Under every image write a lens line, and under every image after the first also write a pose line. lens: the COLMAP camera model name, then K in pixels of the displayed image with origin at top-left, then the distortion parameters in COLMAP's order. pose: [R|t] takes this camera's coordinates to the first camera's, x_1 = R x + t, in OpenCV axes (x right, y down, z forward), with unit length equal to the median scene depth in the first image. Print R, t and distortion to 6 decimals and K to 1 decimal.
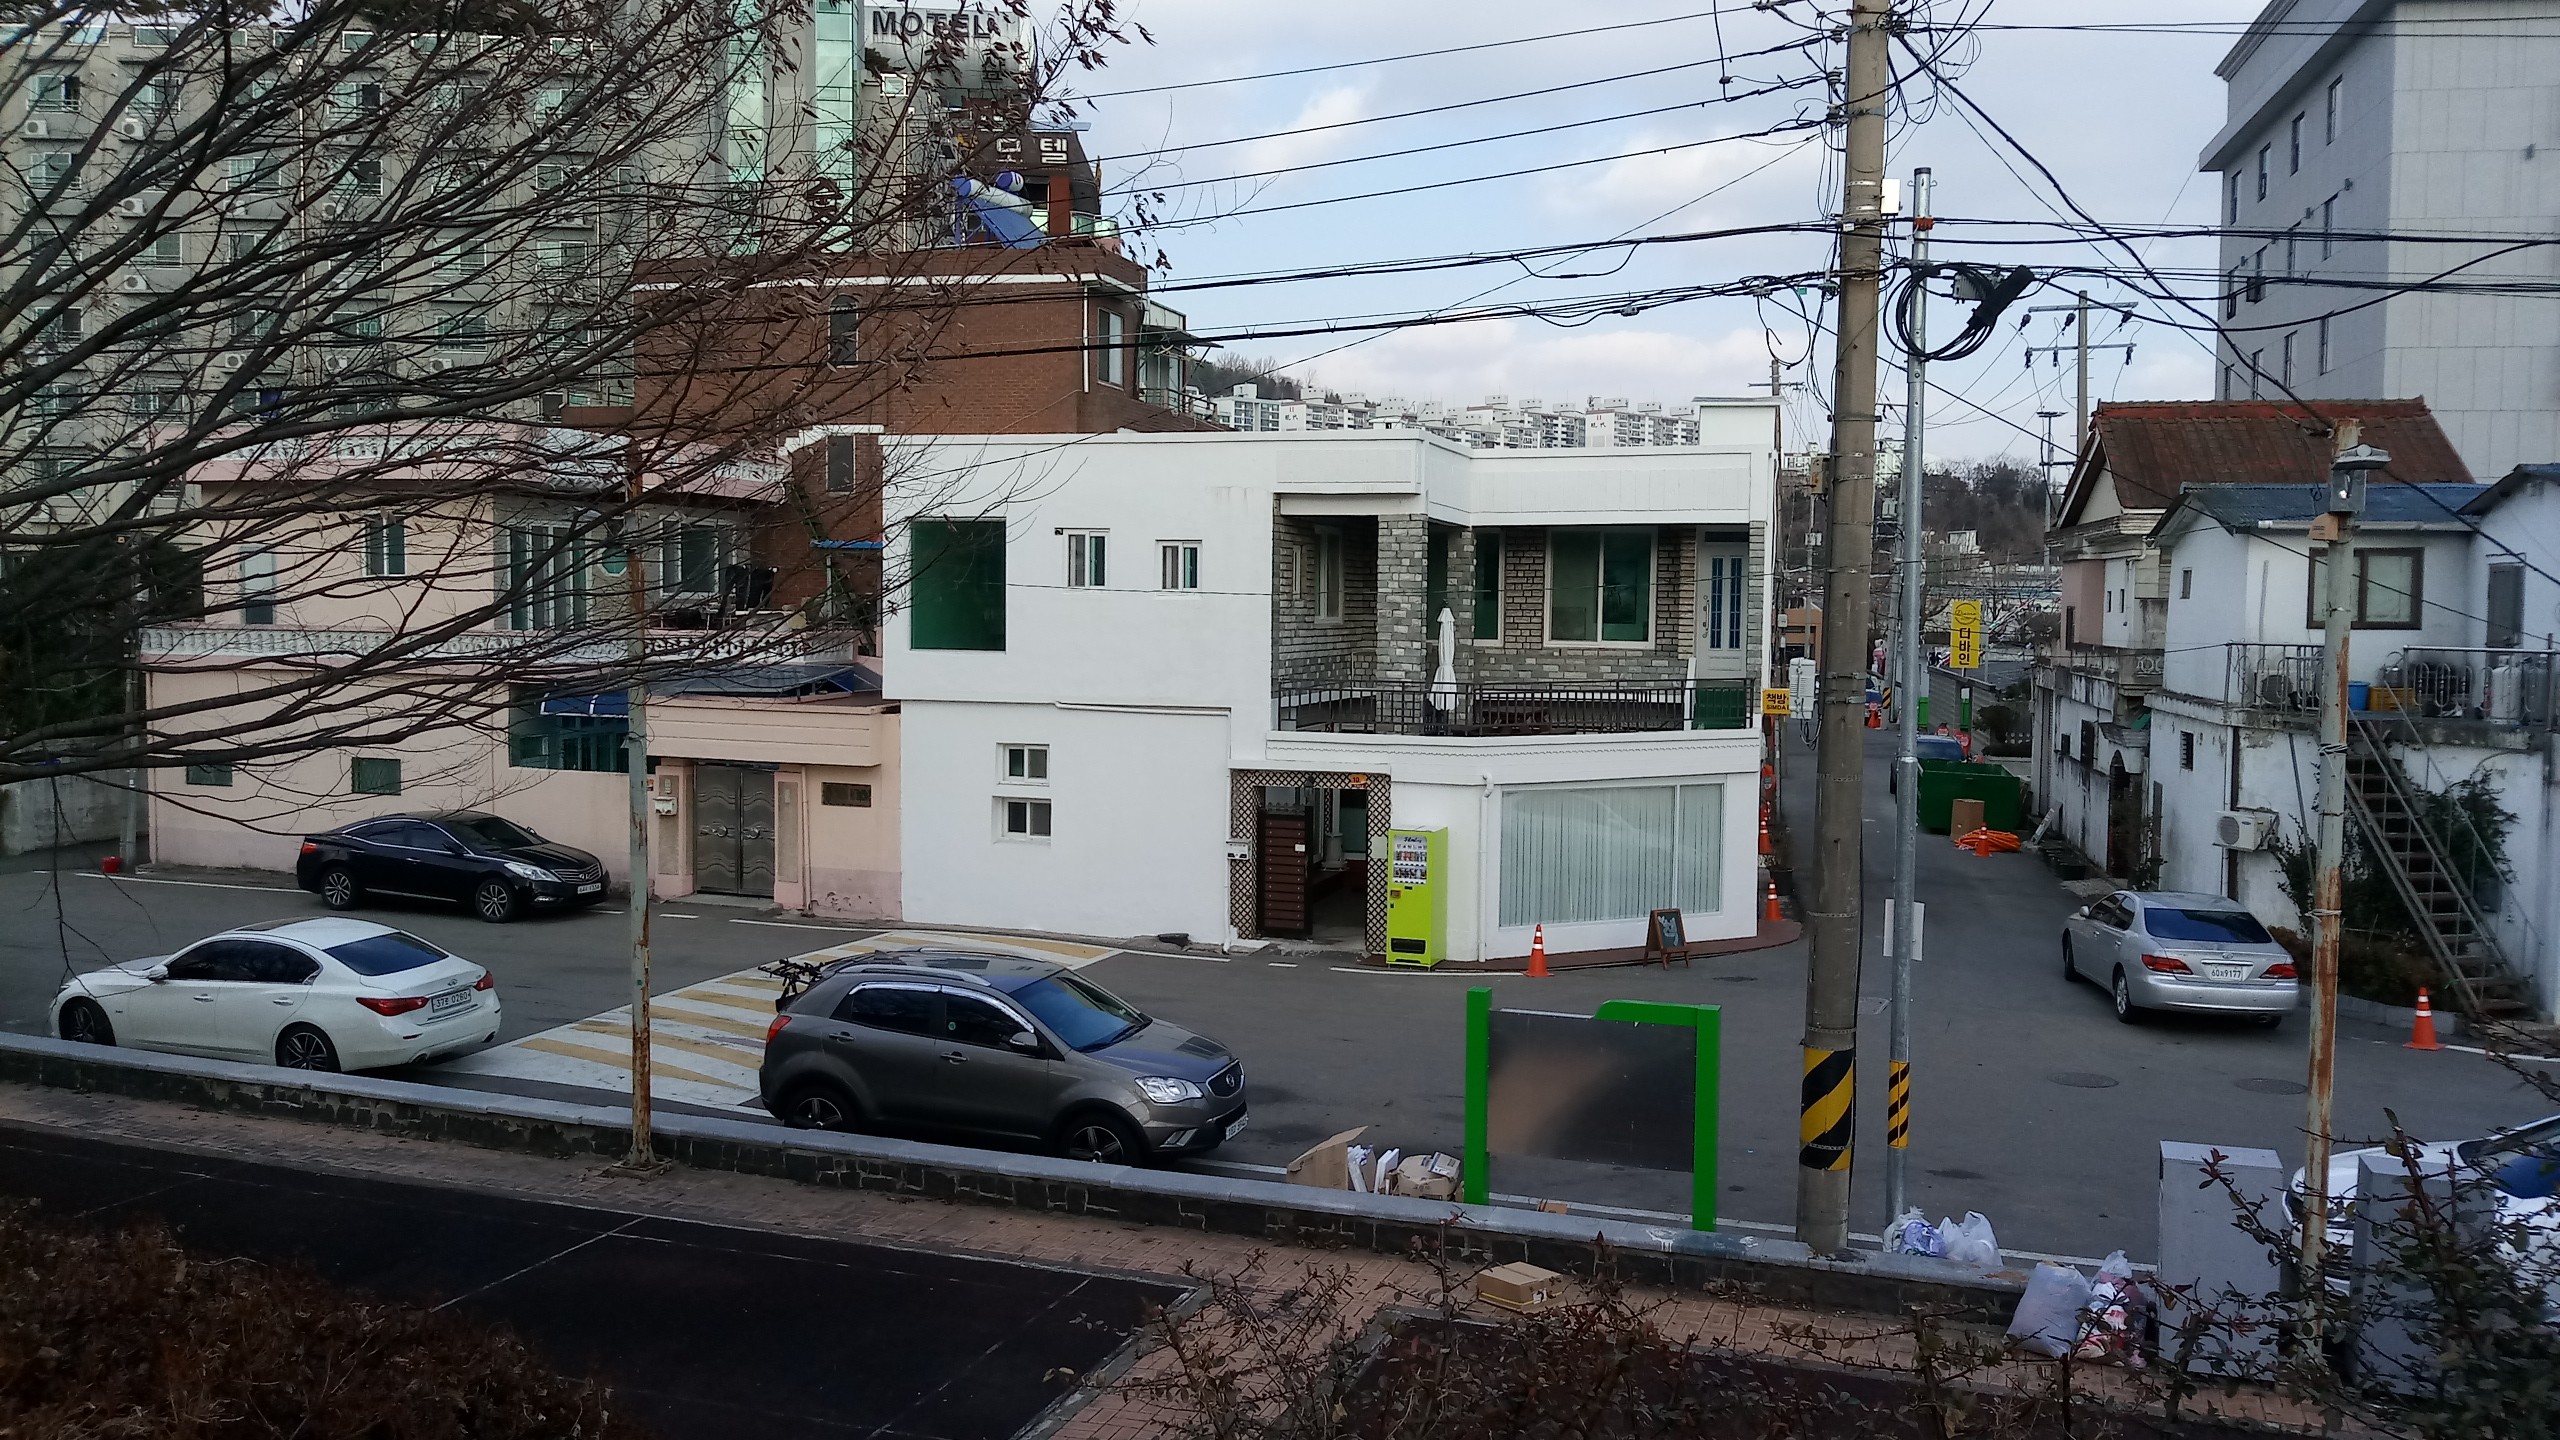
lens RADIAL K [[2103.8, 0, 1280.0], [0, 2103.8, 720.0], [0, 0, 1]] dist [0.040319, -0.086762]
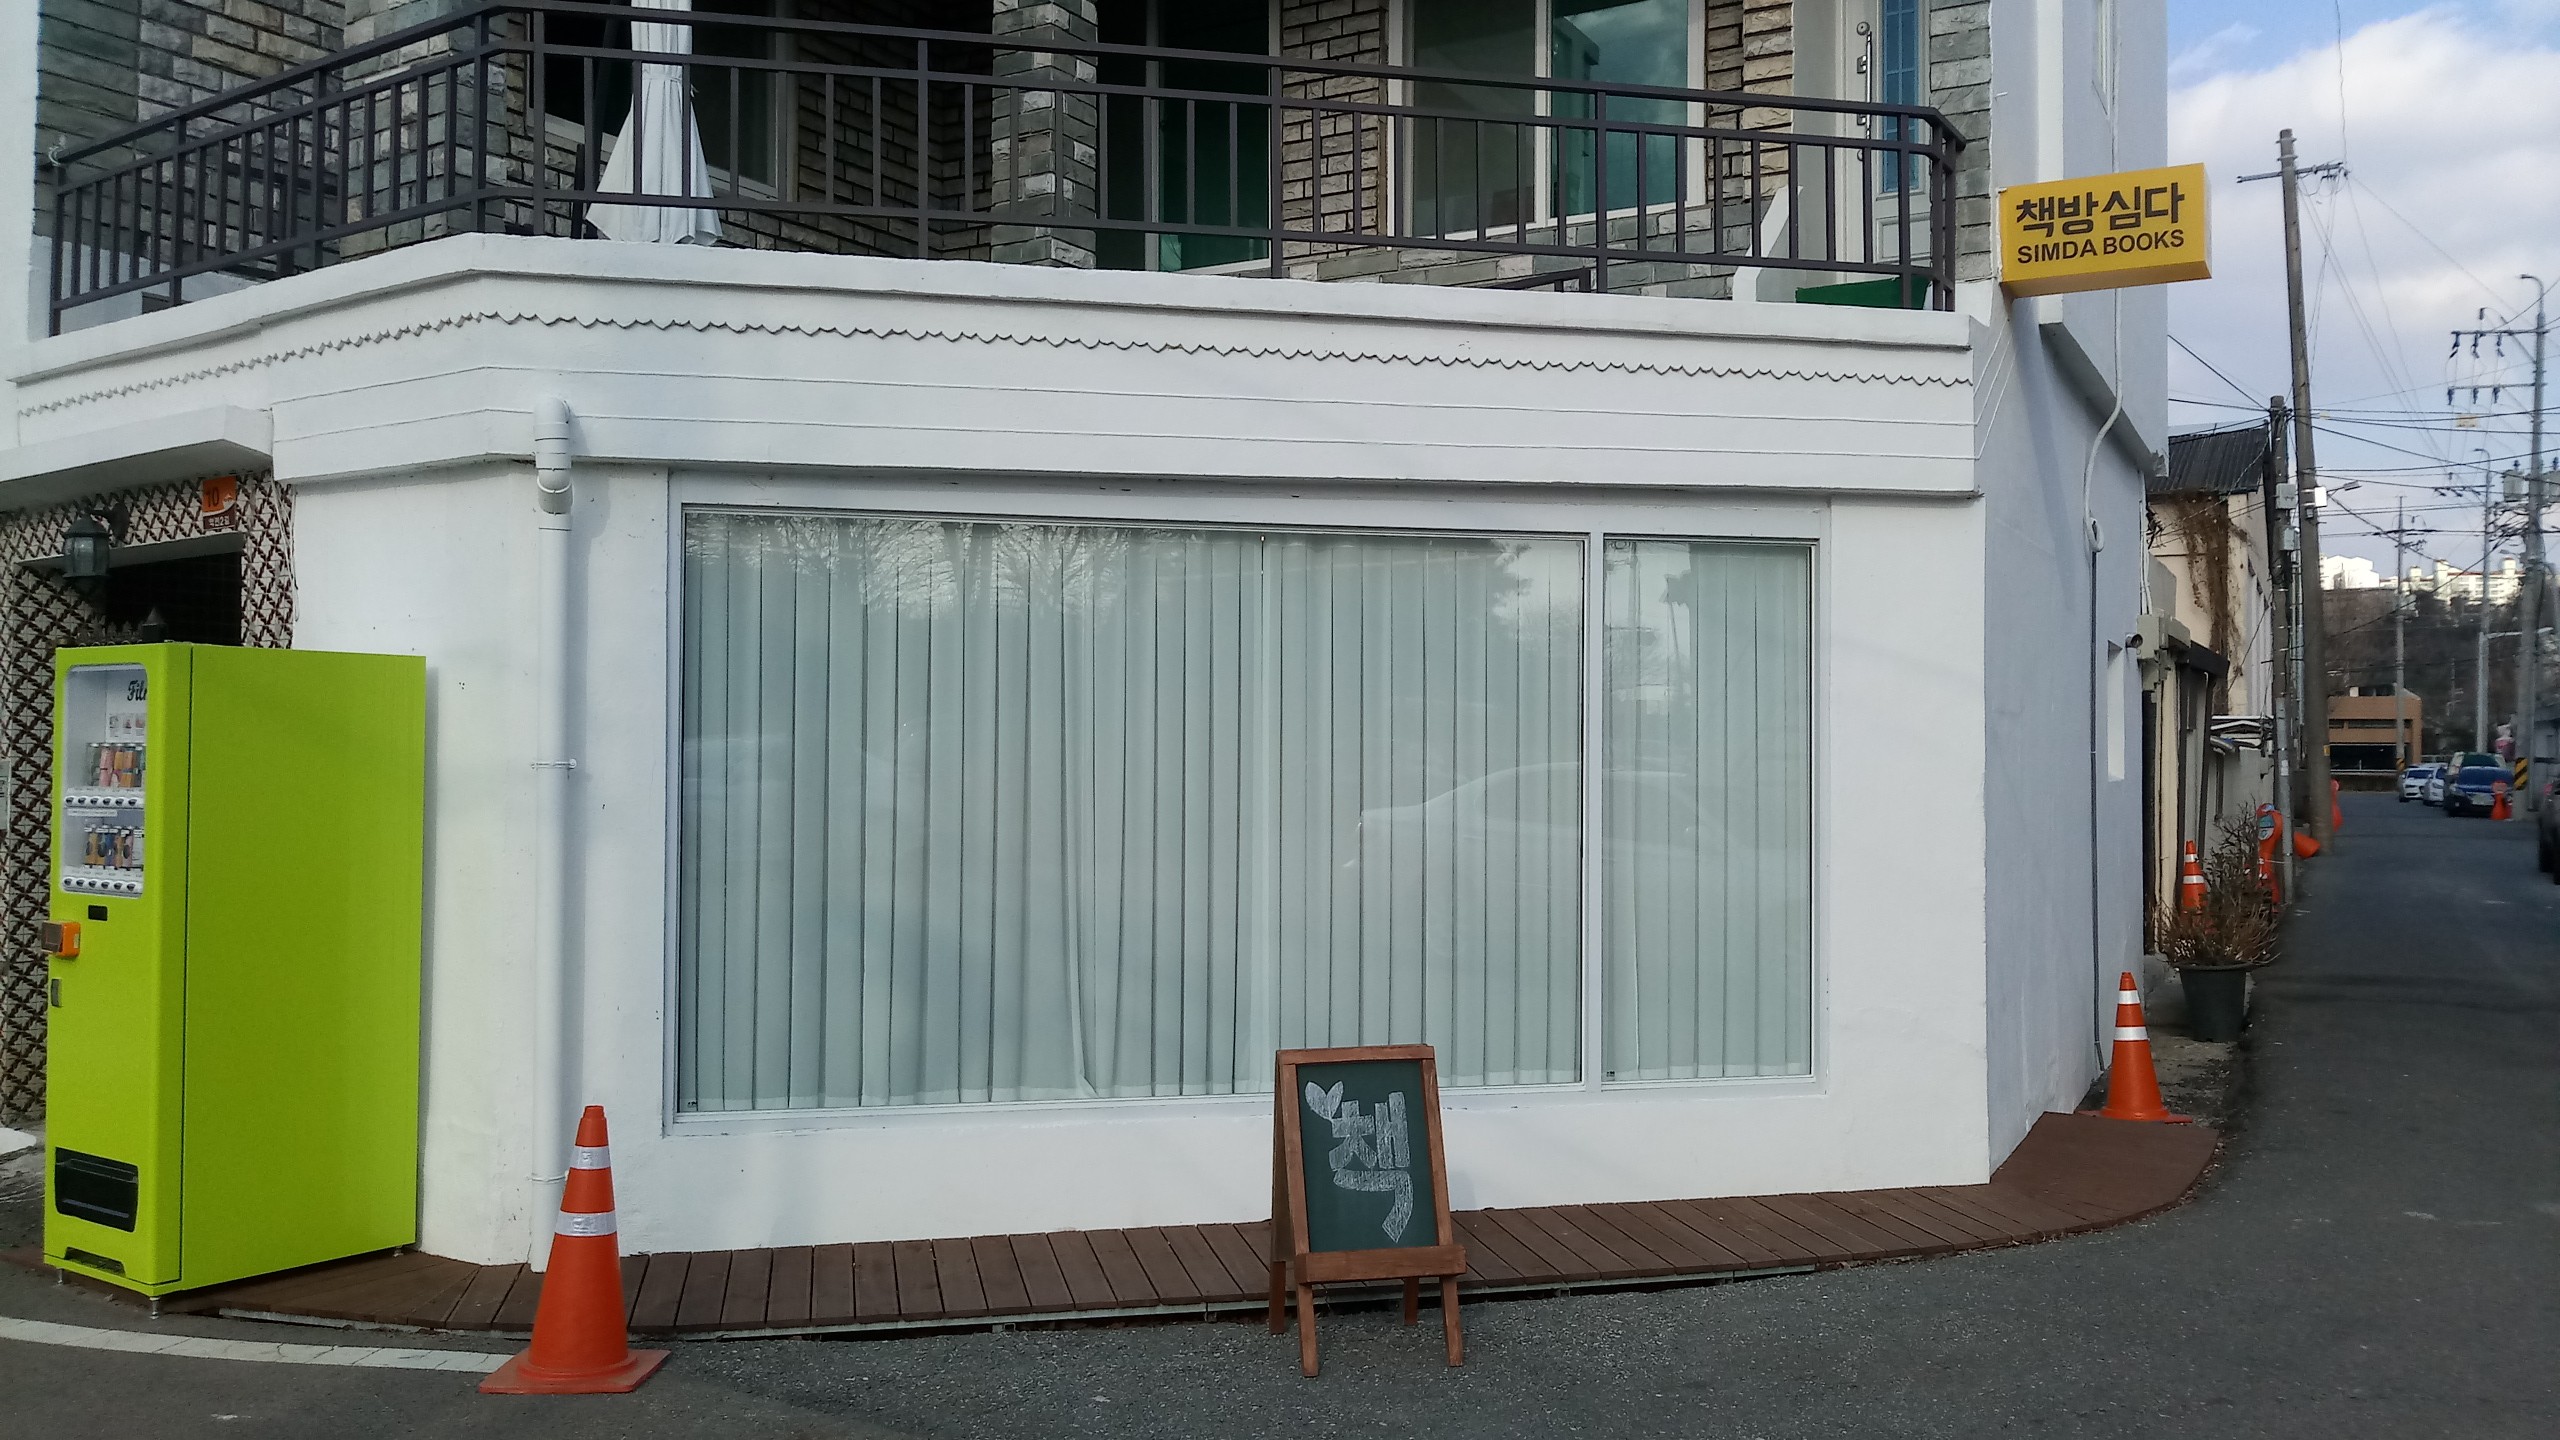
lens RADIAL K [[2061.5, 0, 1280.0], [0, 2061.5, 720.0], [0, 0, 1]] dist [0.029112, -0.060105]
pose [[0.967294, -0.010403, -0.253444, 0.216249], [-0.009354, 0.997016, -0.076626, 0.071290], [0.253484, 0.076491, 0.964311, 0.779971]]
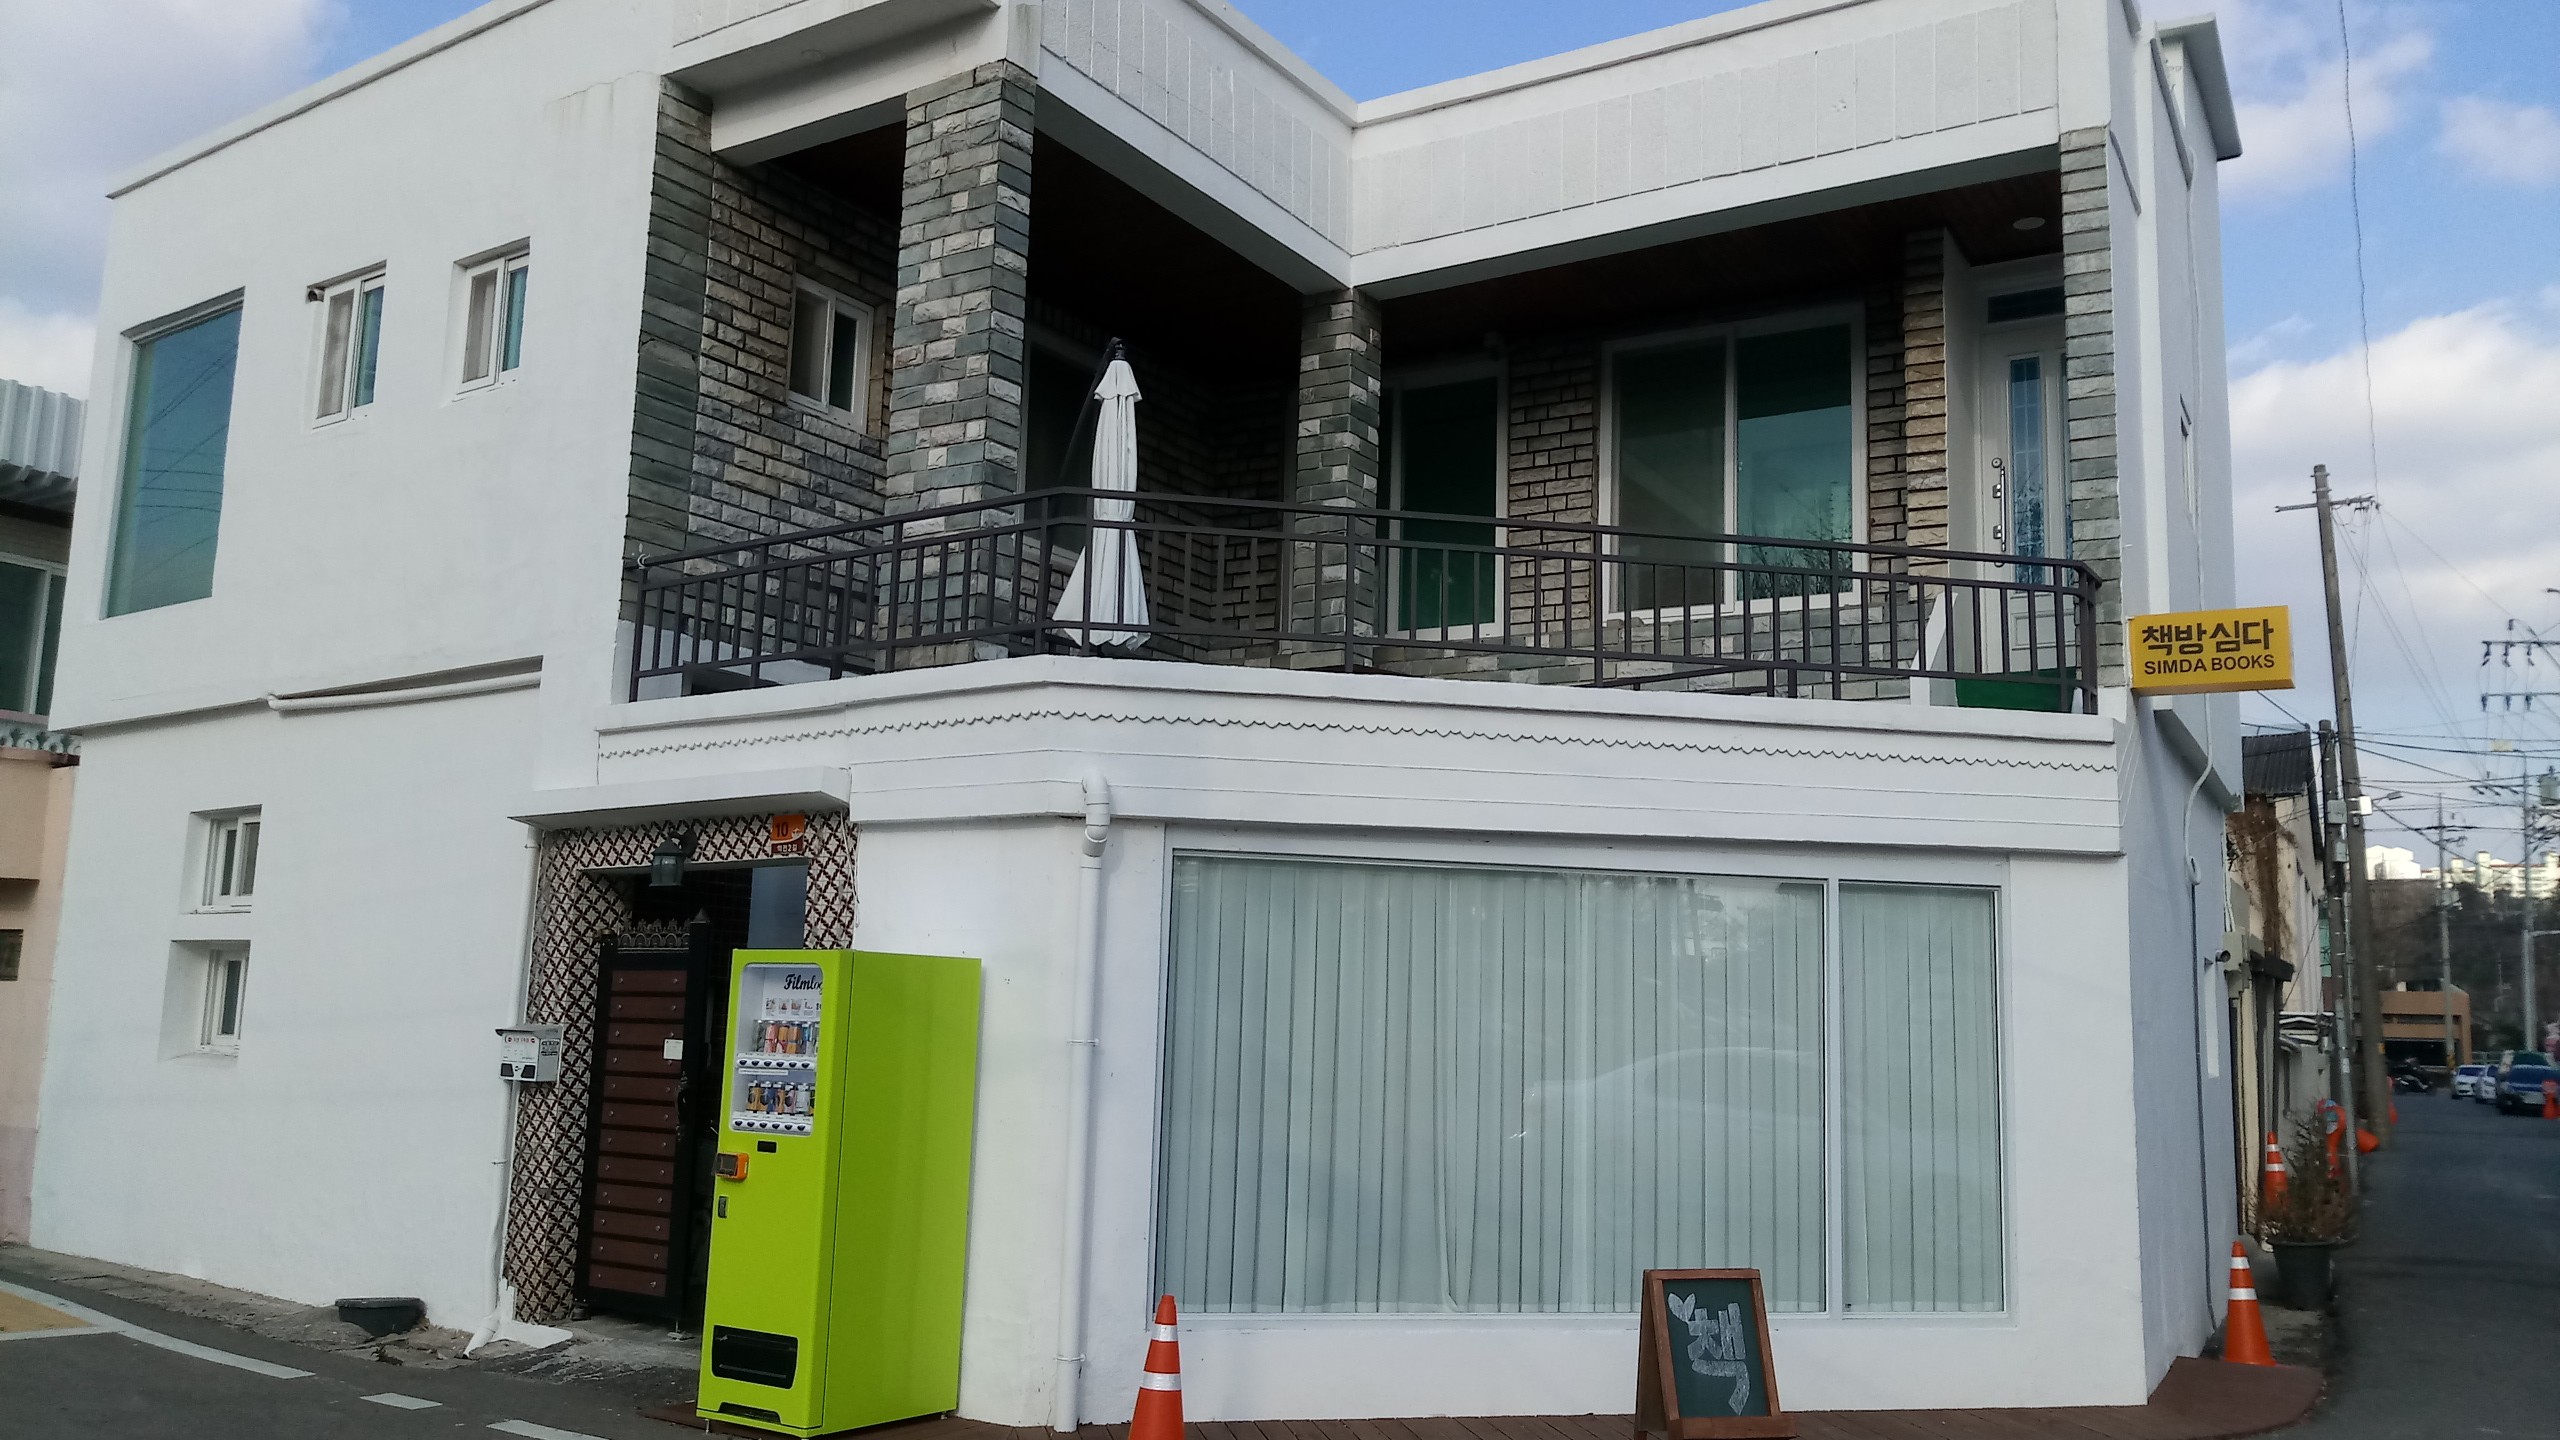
lens RADIAL K [[2103.8, 0, 1280.0], [0, 2103.8, 720.0], [0, 0, 1]] dist [0.040319, -0.086762]
pose [[0.966059, -0.021138, -0.257454, 0.193702], [-0.032065, 0.979126, -0.200710, 0.074080], [0.256322, 0.202153, 0.945216, 0.692390]]
